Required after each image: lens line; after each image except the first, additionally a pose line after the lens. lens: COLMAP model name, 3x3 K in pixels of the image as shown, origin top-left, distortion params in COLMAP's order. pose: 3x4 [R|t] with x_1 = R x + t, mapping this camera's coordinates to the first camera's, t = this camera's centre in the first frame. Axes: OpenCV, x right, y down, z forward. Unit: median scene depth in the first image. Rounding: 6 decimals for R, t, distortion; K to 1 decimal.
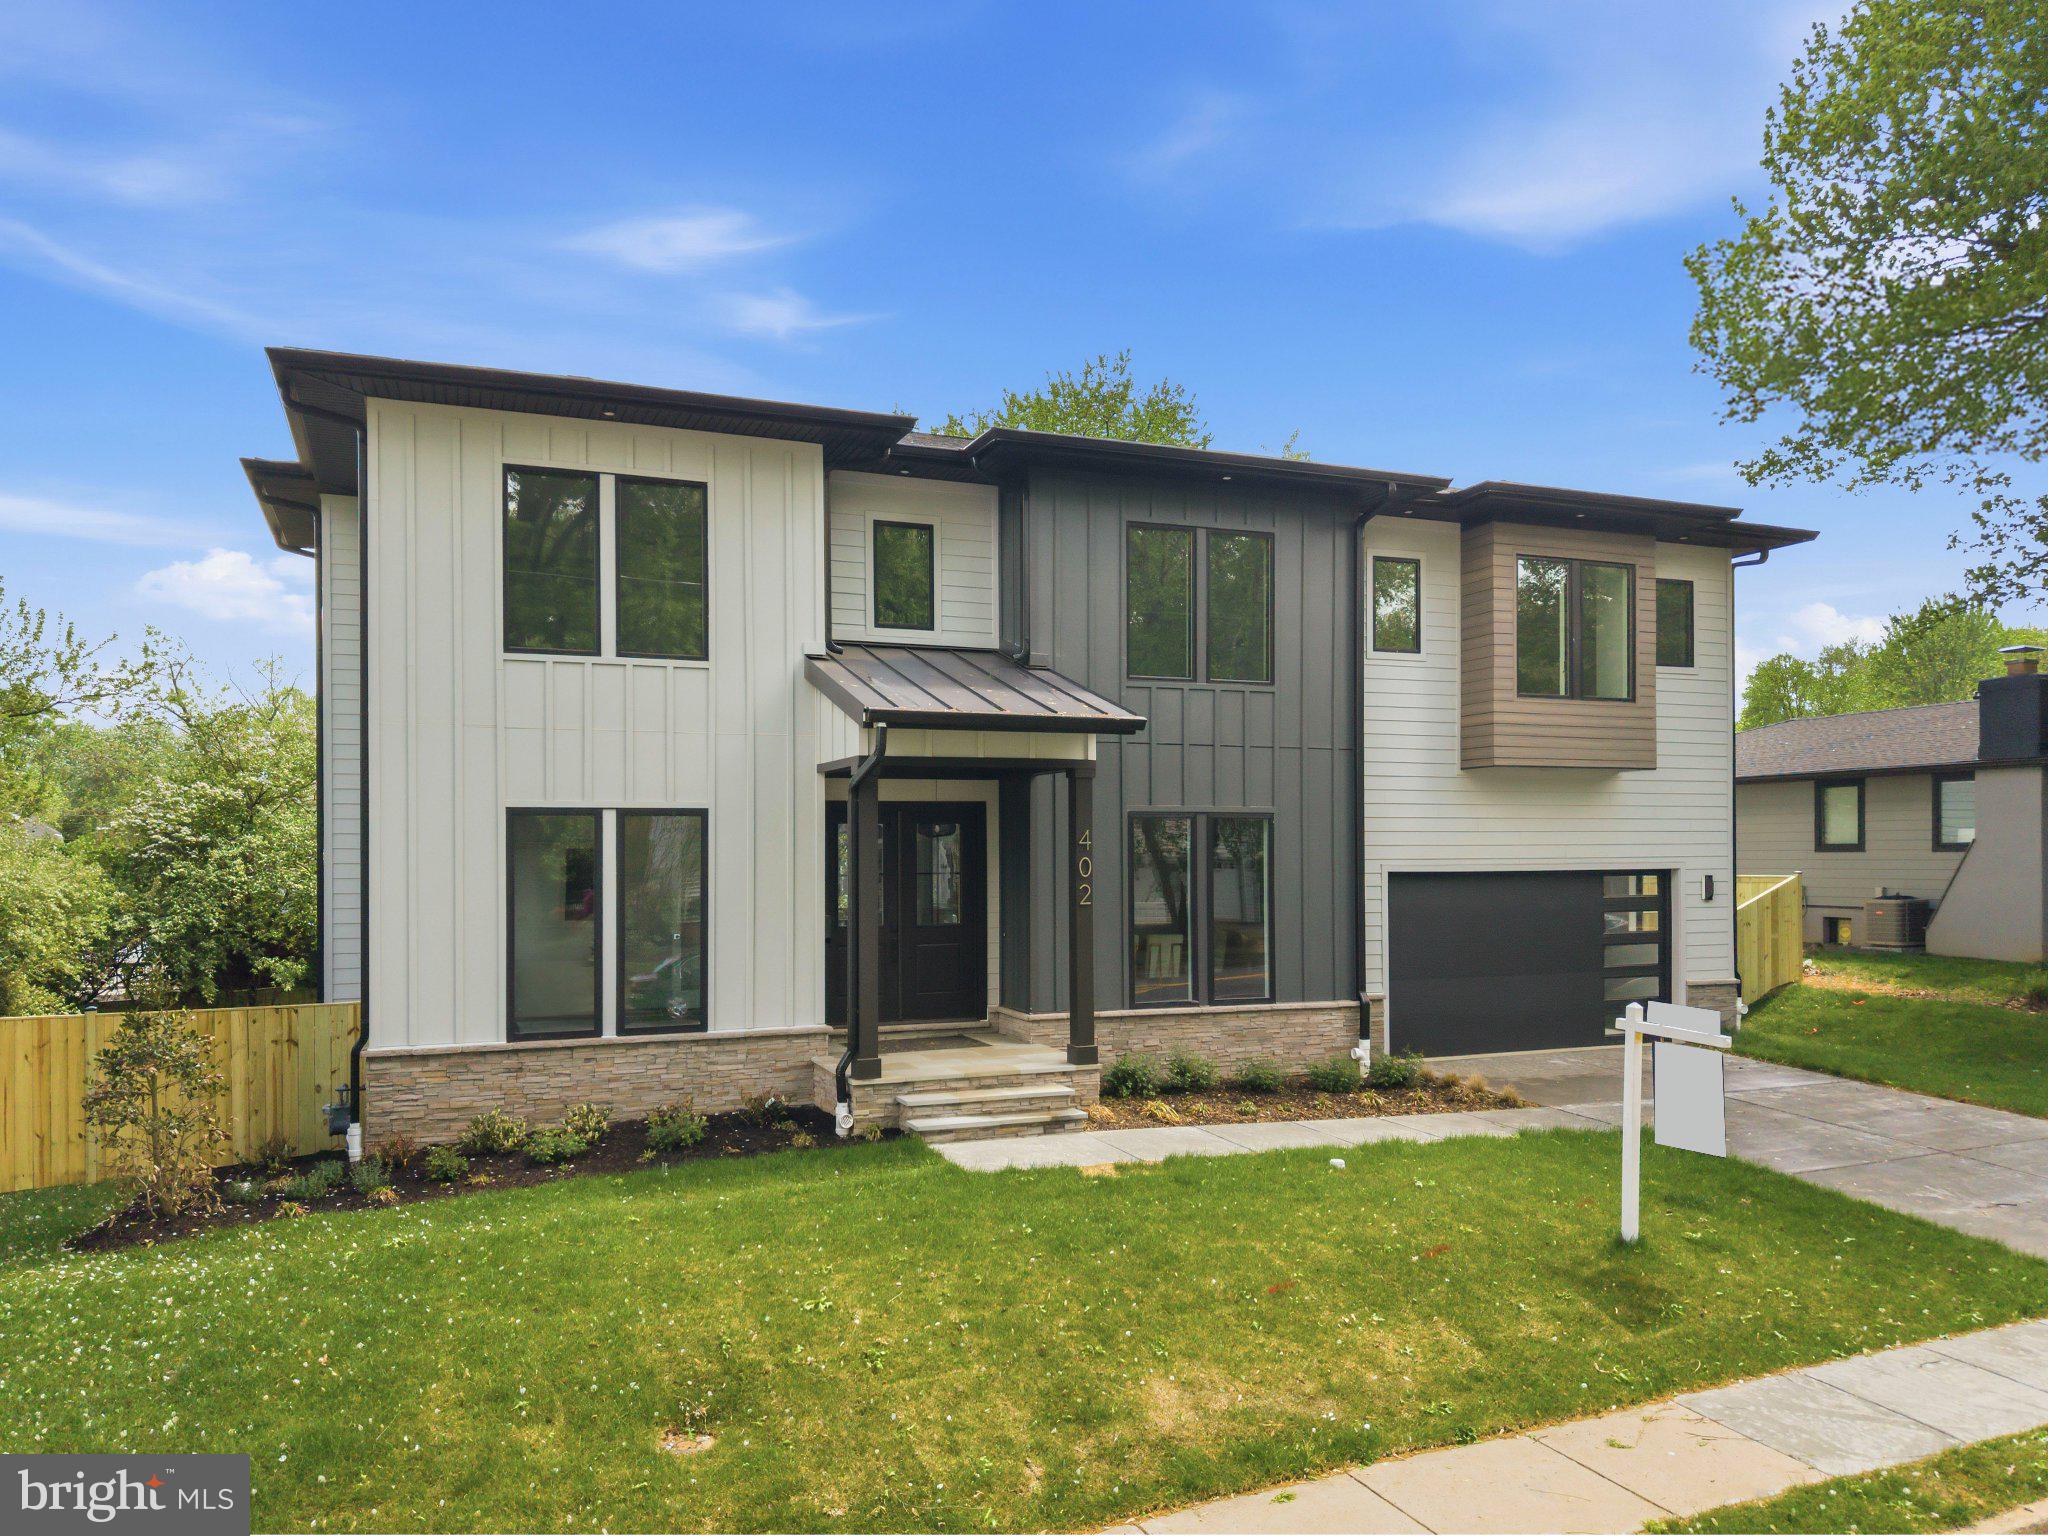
lens RADIAL K [[1606.8, 0, 1098.4], [0, 1606.8, 778.2], [0, 0, 1]] dist [0.013214, -0.016482]
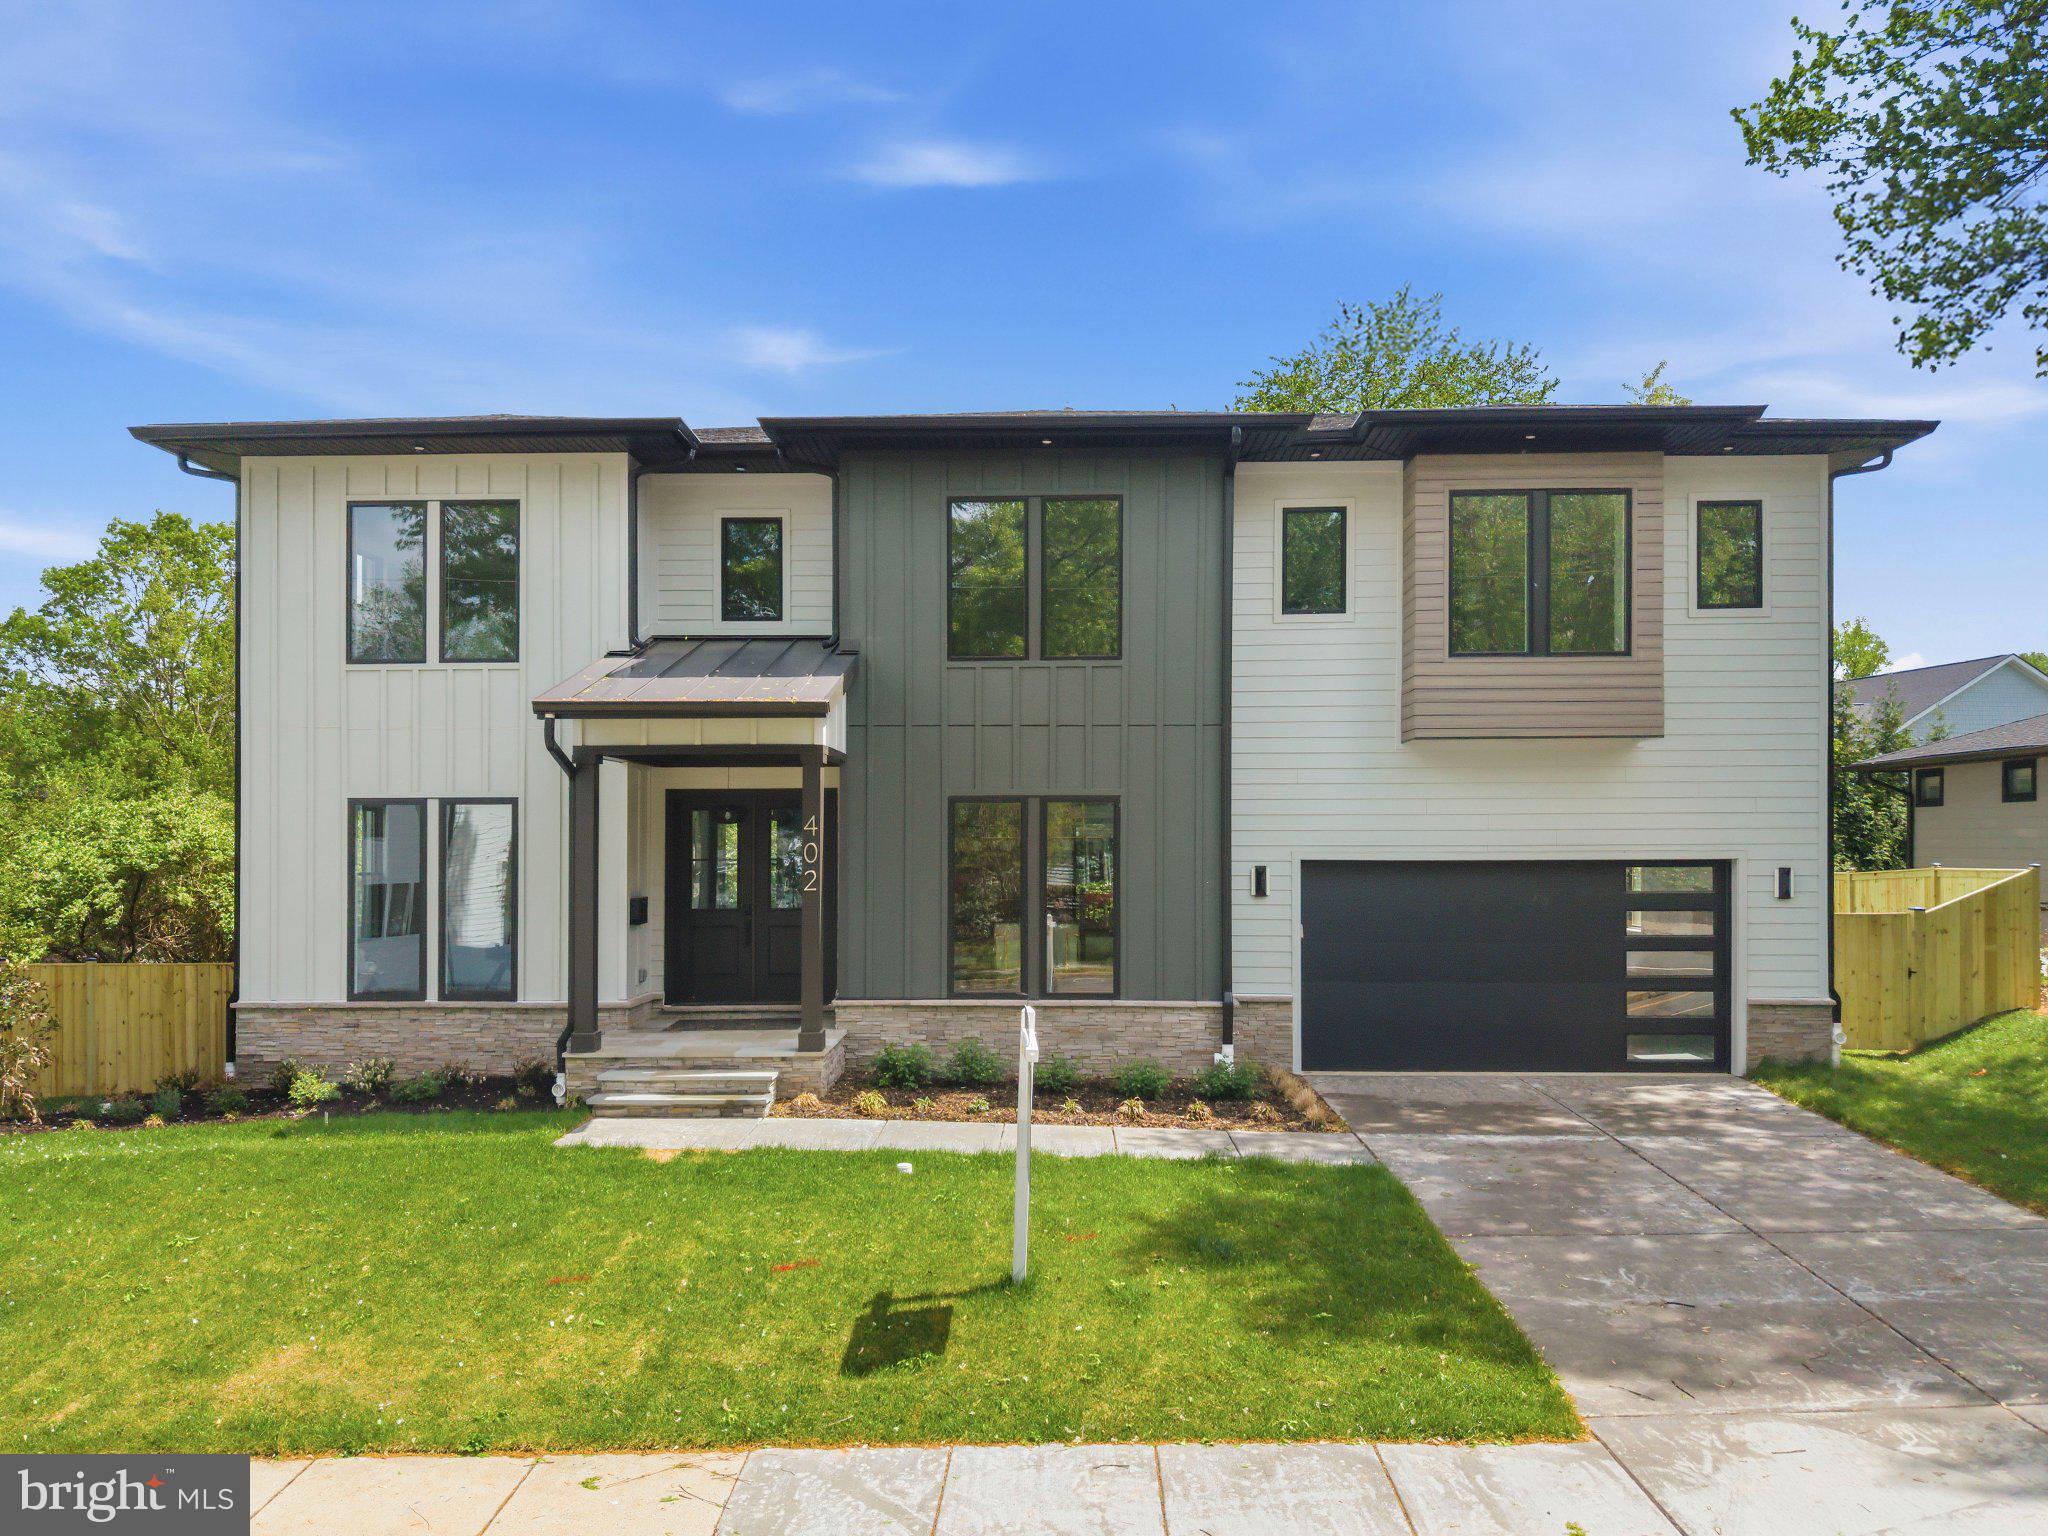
lens RADIAL K [[1606.8, 0, 1045.3], [0, 1606.8, 778.3], [0, 0, 1]] dist [0.013214, -0.016482]
pose [[0.898843, -0.015662, -0.437990, 0.560515], [0.019037, 0.999813, 0.003316, 0.009166], [0.437857, -0.011319, 0.898974, 0.172886]]
